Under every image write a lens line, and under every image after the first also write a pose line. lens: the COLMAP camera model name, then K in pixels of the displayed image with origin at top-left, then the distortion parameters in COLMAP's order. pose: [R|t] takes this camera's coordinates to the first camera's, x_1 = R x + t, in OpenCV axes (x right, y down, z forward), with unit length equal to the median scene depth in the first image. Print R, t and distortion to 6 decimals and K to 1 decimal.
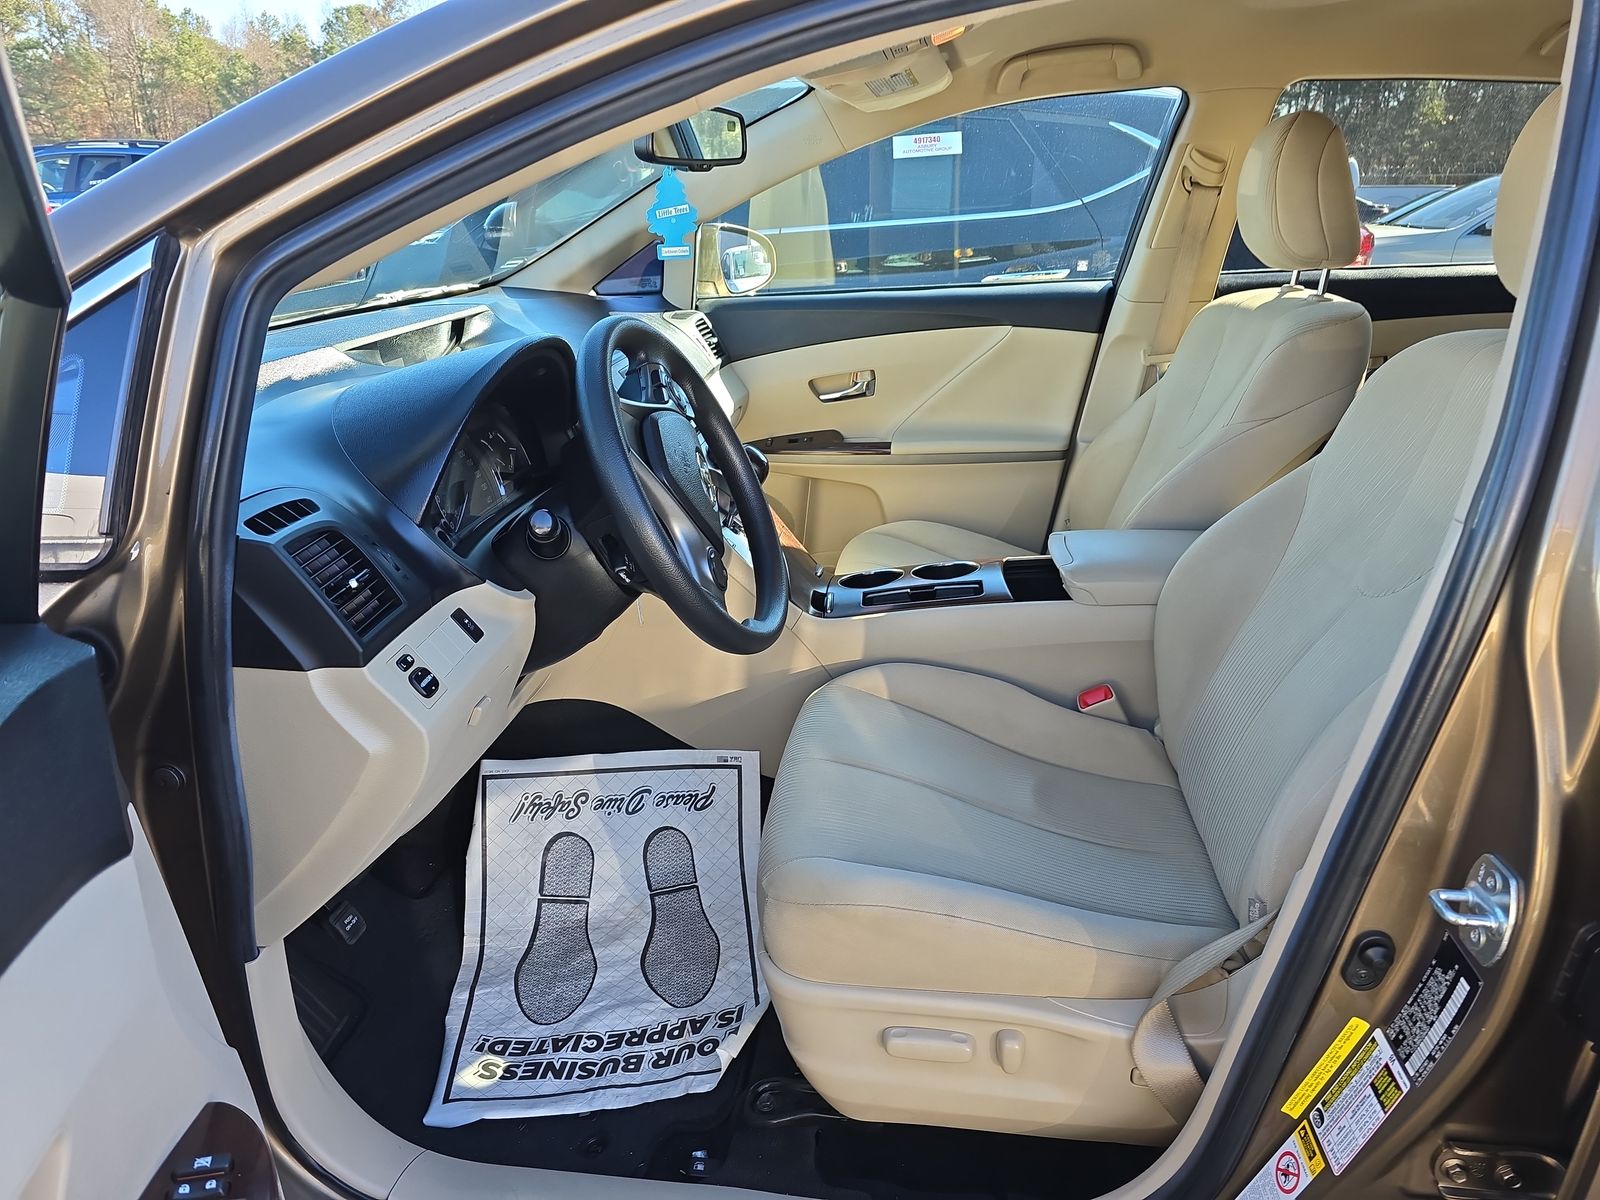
lens RADIAL K [[1103.5, 0, 799.2], [0, 1103.5, 598.0], [0, 0, 1]] dist [0.073447, -0.076552]
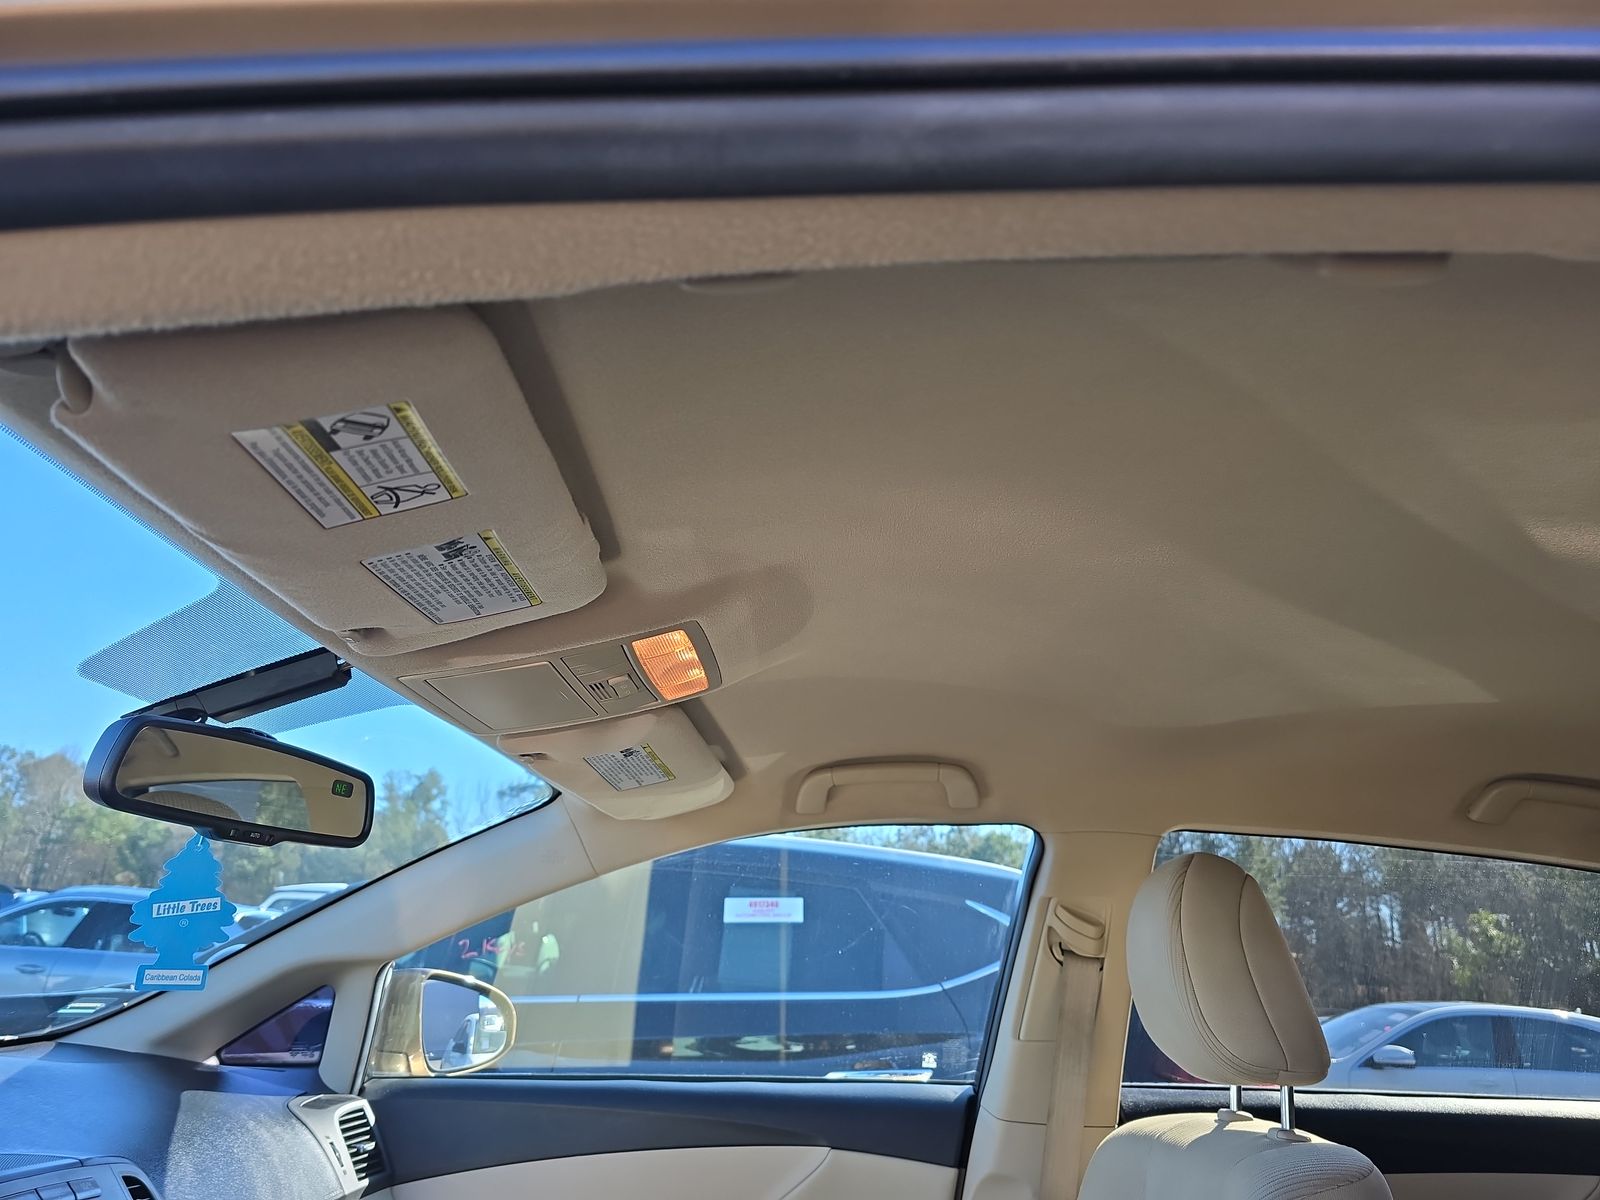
lens RADIAL K [[1103.5, 0, 799.2], [0, 1103.5, 598.0], [0, 0, 1]] dist [0.073447, -0.076552]
pose [[0.993648, 0.088831, 0.069079, 0.098934], [-0.025289, 0.774449, -0.632131, -0.077169], [-0.109651, 0.626369, 0.771776, 0.284061]]
